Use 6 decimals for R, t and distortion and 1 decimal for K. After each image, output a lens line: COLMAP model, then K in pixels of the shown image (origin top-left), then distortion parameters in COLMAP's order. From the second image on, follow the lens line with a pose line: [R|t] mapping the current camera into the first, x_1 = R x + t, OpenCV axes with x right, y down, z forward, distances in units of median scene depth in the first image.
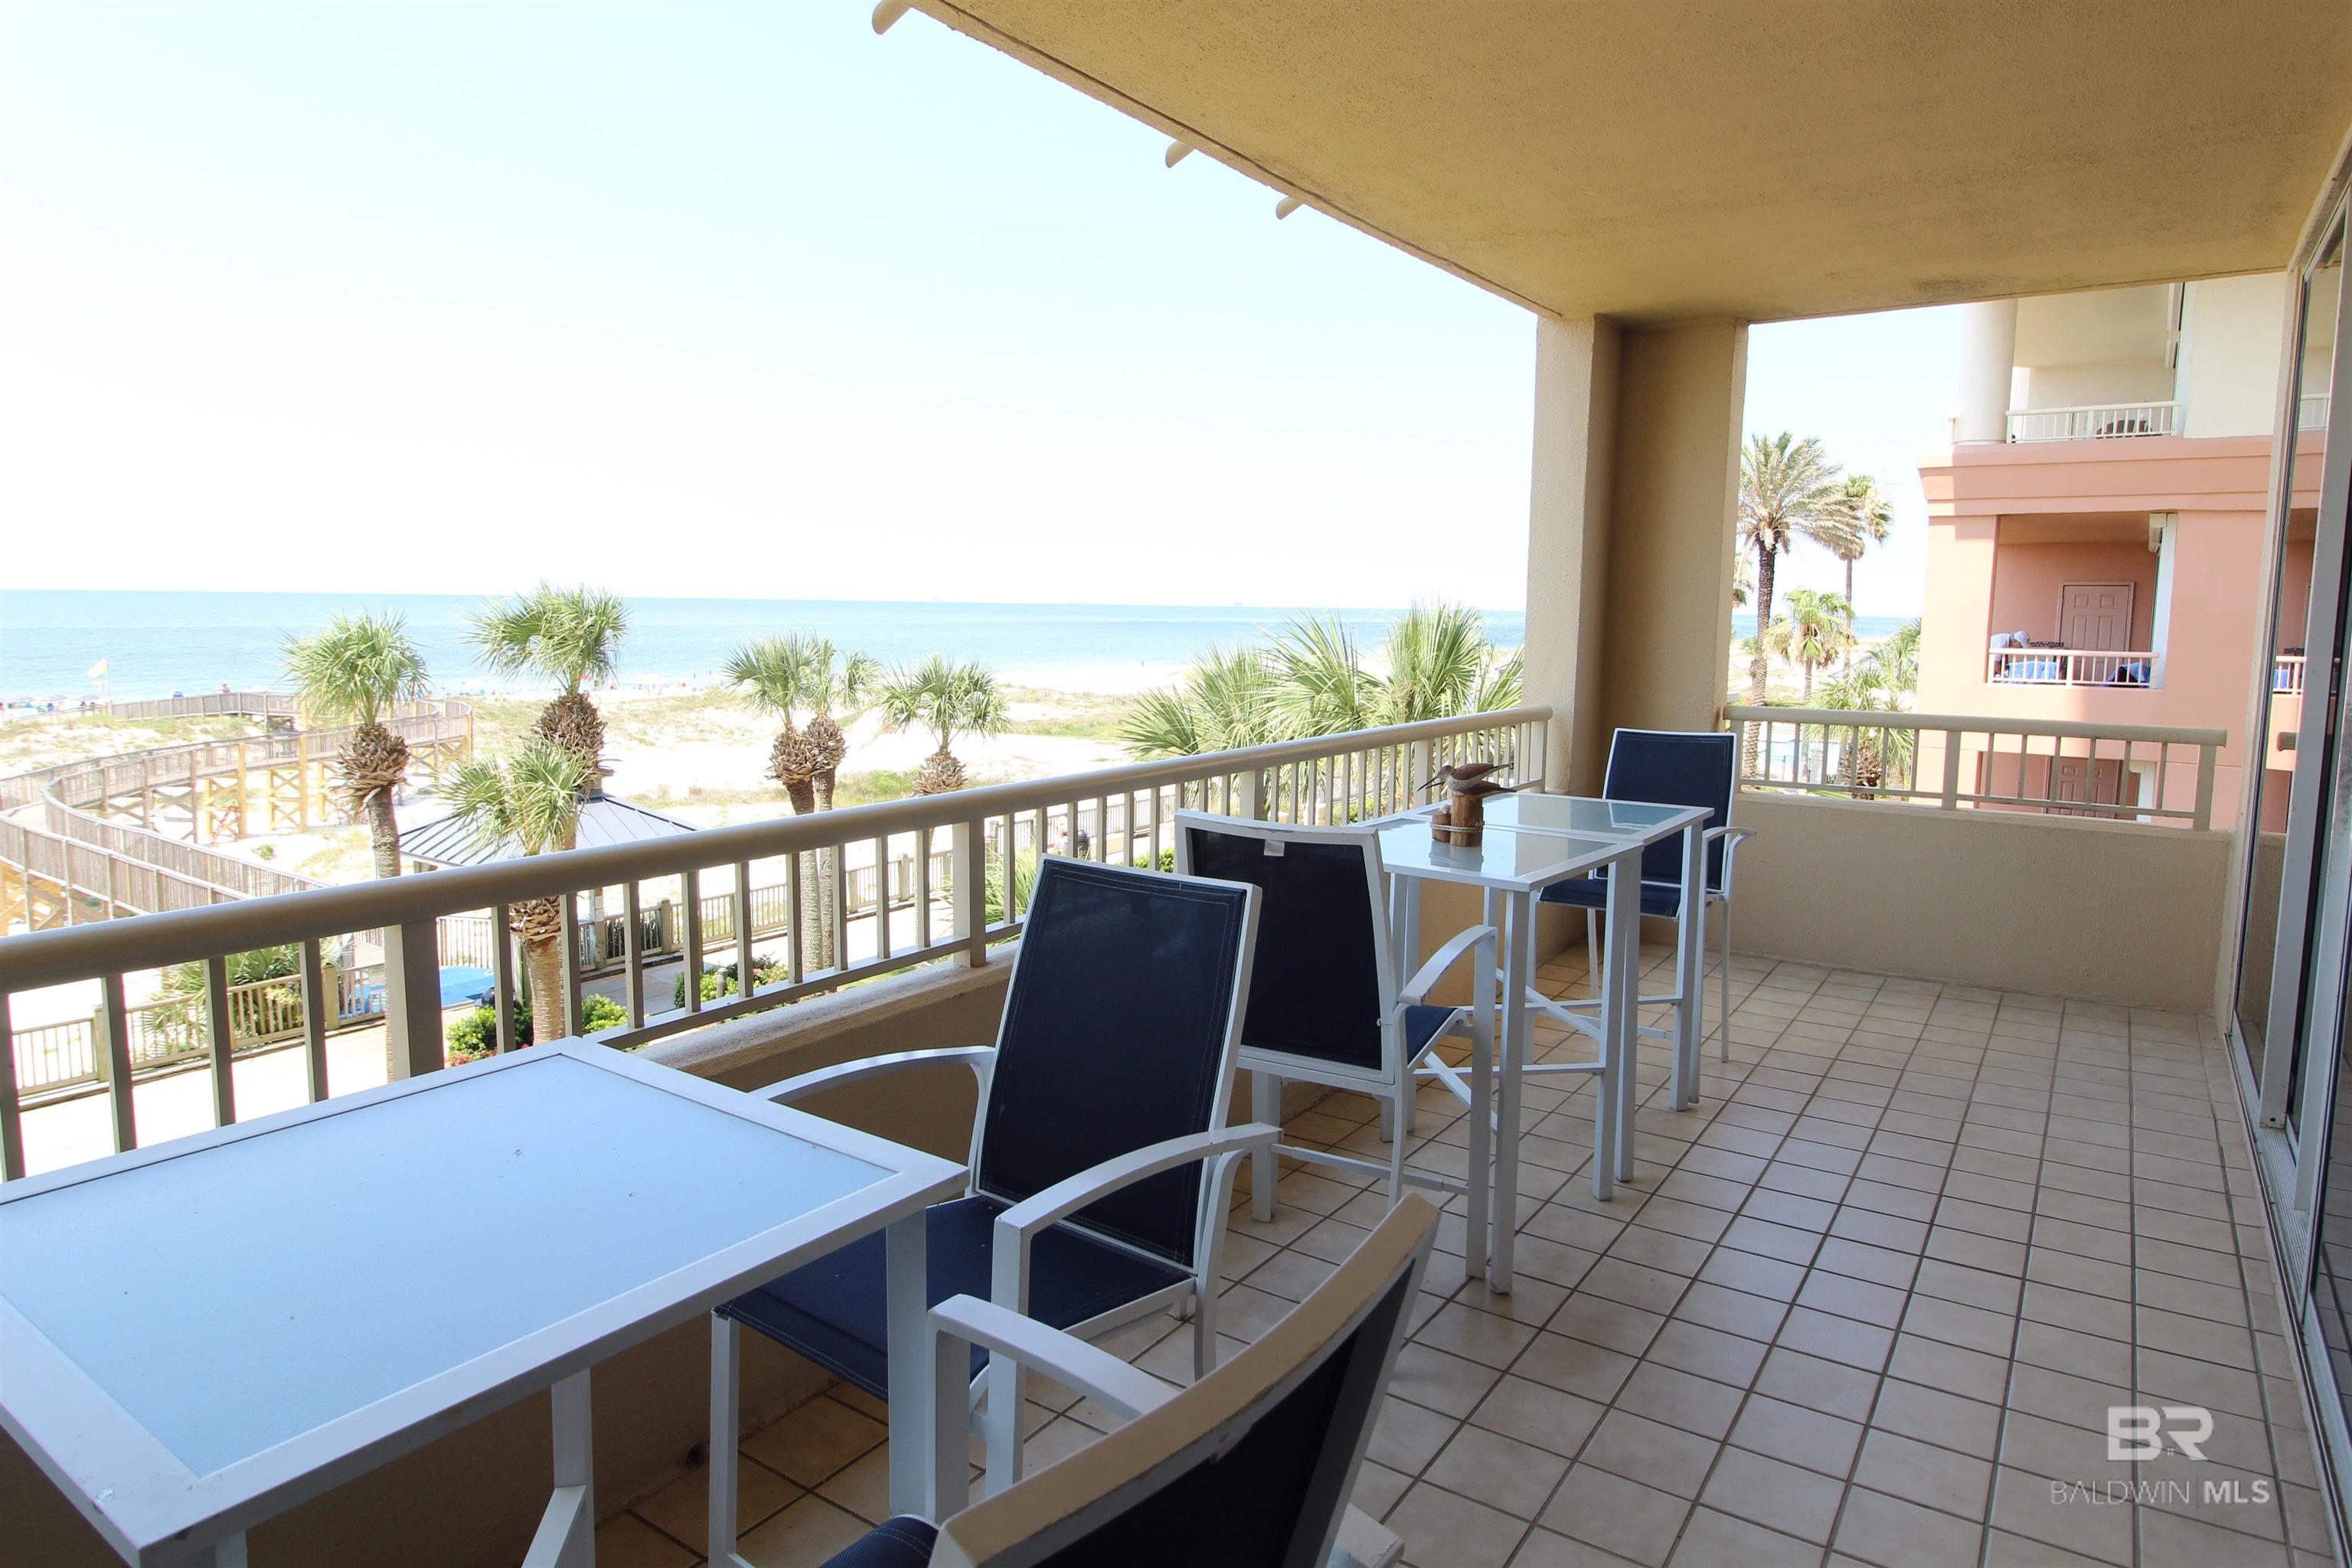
lens RADIAL K [[1375.3, 0, 1204.0], [0, 1375.3, 750.2], [0, 0, 1]] dist [0.010239, -0.016905]
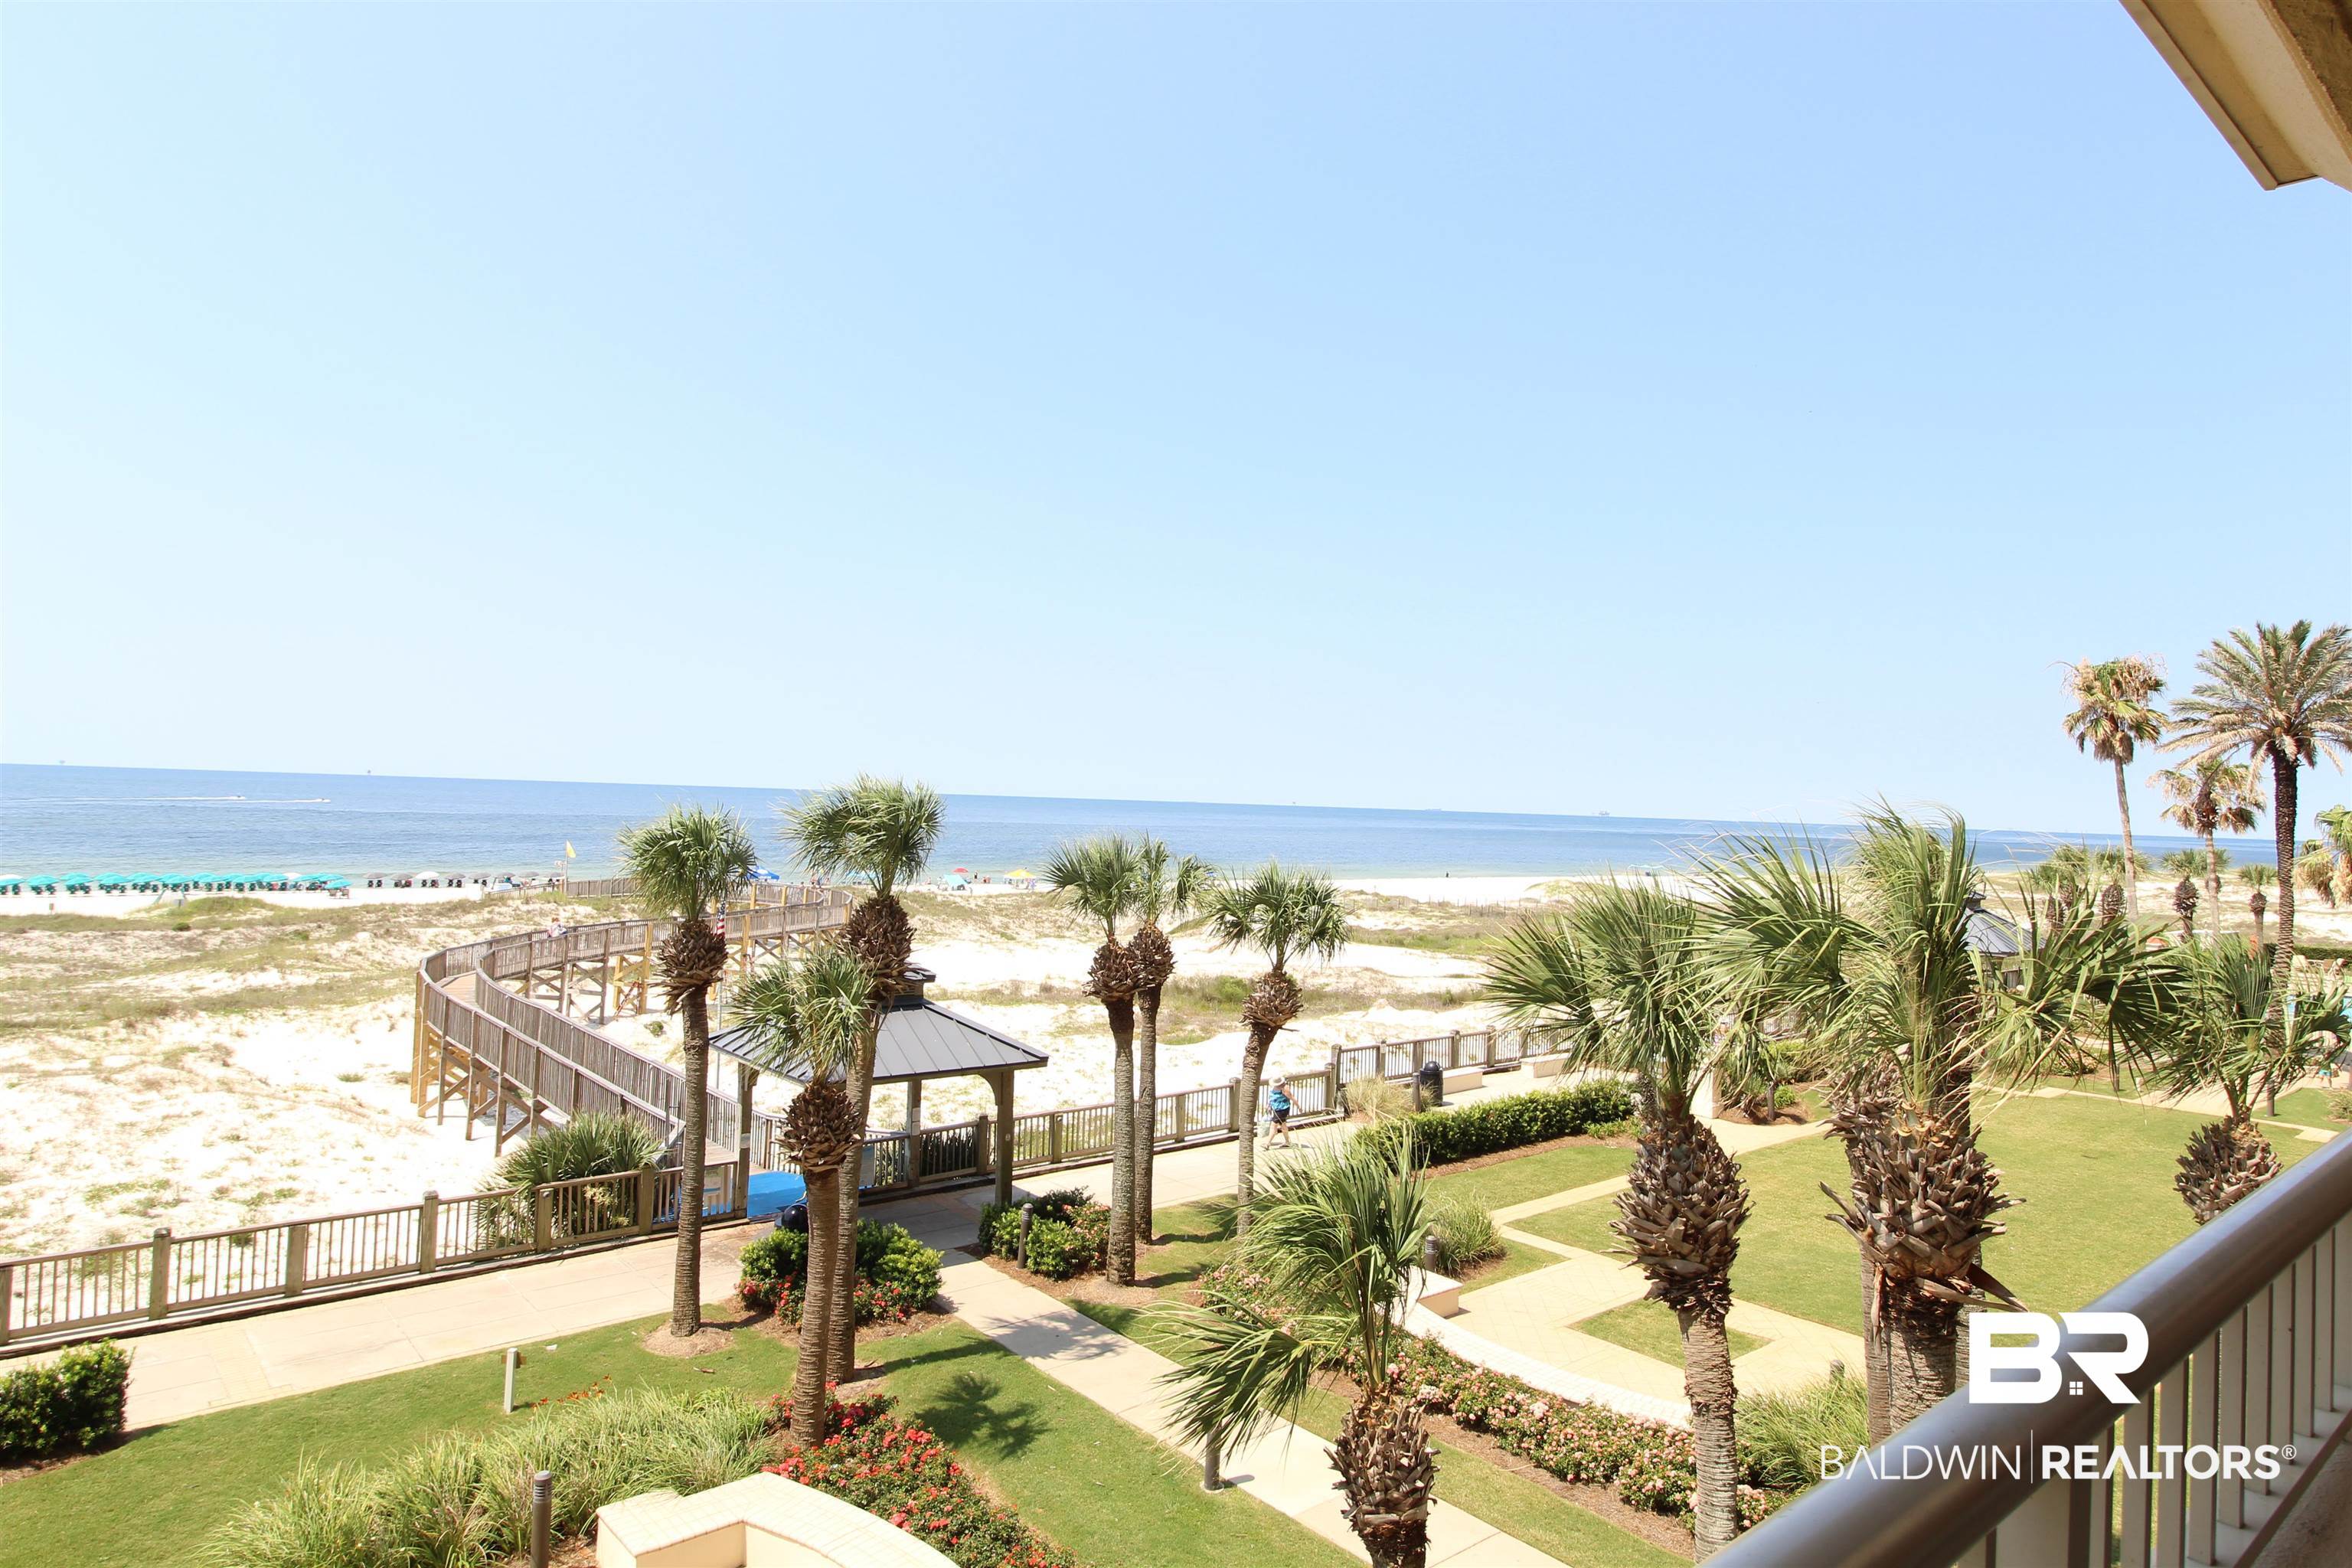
lens RADIAL K [[1375.3, 0, 1204.0], [0, 1375.3, 750.2], [0, 0, 1]] dist [0.010239, -0.016905]
pose [[0.966824, 0.008502, -0.255301, -0.009230], [-0.046271, 0.988741, -0.142303, -0.012154], [0.251217, 0.149395, 0.956332, 0.114336]]
